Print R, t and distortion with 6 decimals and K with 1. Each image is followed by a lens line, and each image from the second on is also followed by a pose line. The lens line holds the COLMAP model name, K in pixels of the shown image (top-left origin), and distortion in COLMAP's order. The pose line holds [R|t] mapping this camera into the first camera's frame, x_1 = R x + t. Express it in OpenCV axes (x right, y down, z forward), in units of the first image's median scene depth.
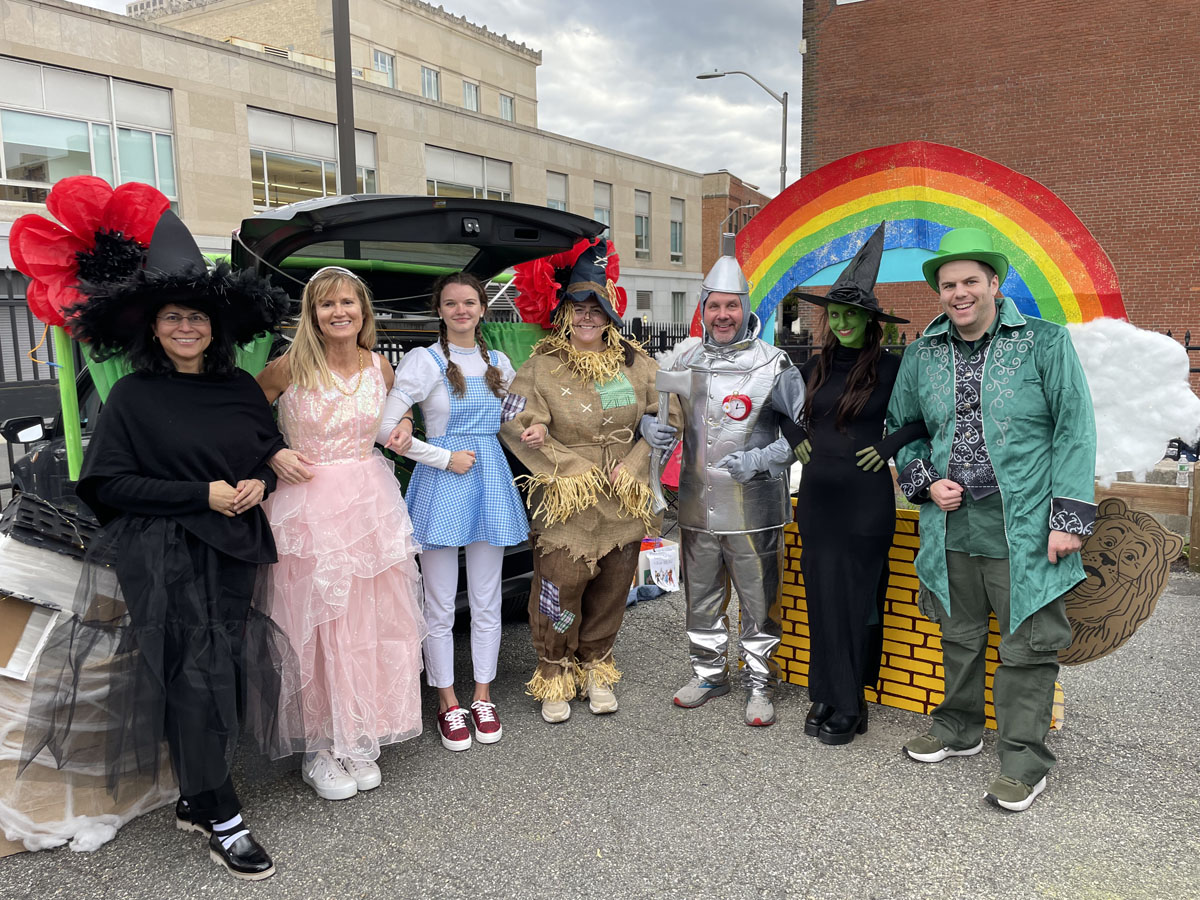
lens RADIAL K [[922.3, 0, 619.5], [0, 922.3, 447.7], [0, 0, 1]] dist [0.080465, -0.101068]
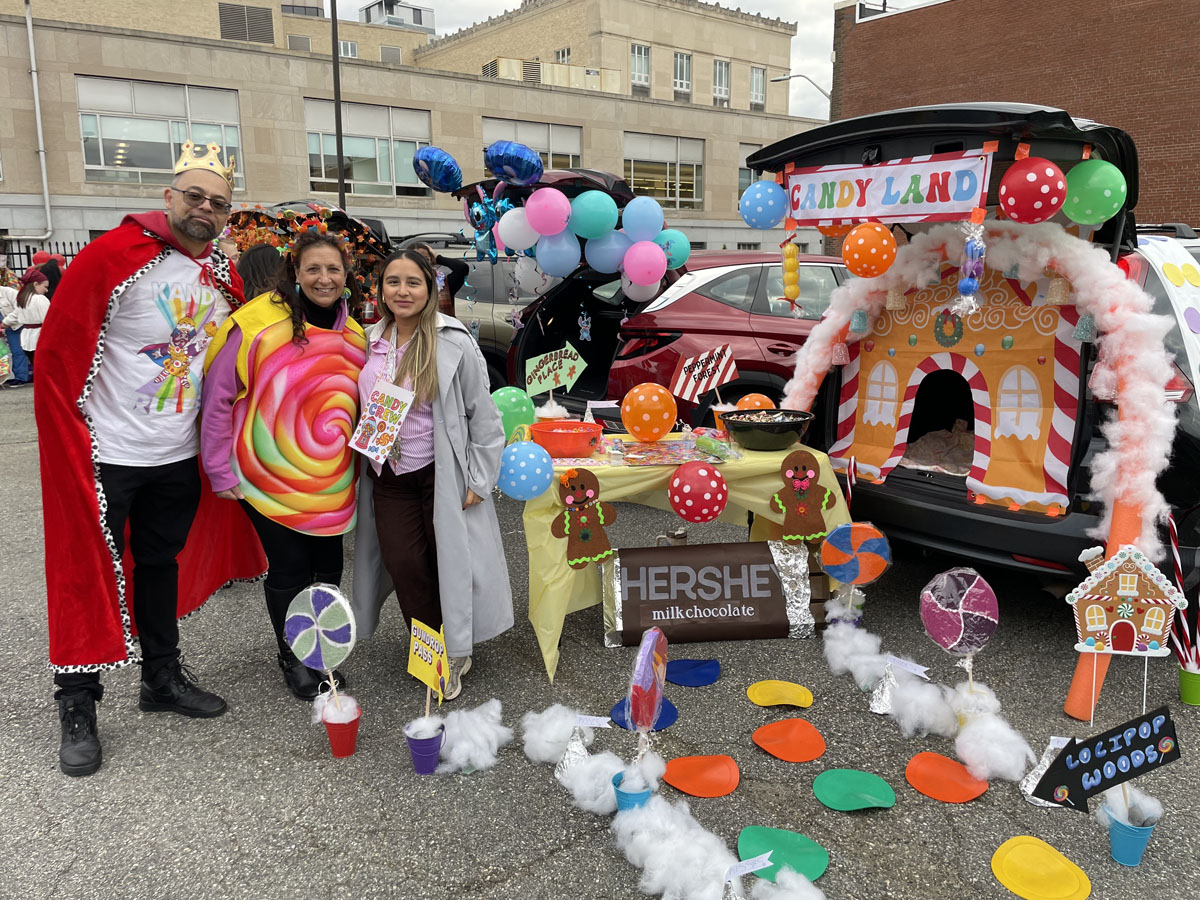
lens RADIAL K [[922.3, 0, 619.5], [0, 922.3, 447.7], [0, 0, 1]] dist [0.080465, -0.101068]
pose [[0.929964, 0.077036, -0.359490, 0.230189], [-0.057999, 0.996297, 0.063462, 0.022919], [0.363047, -0.038168, 0.930989, -0.175849]]
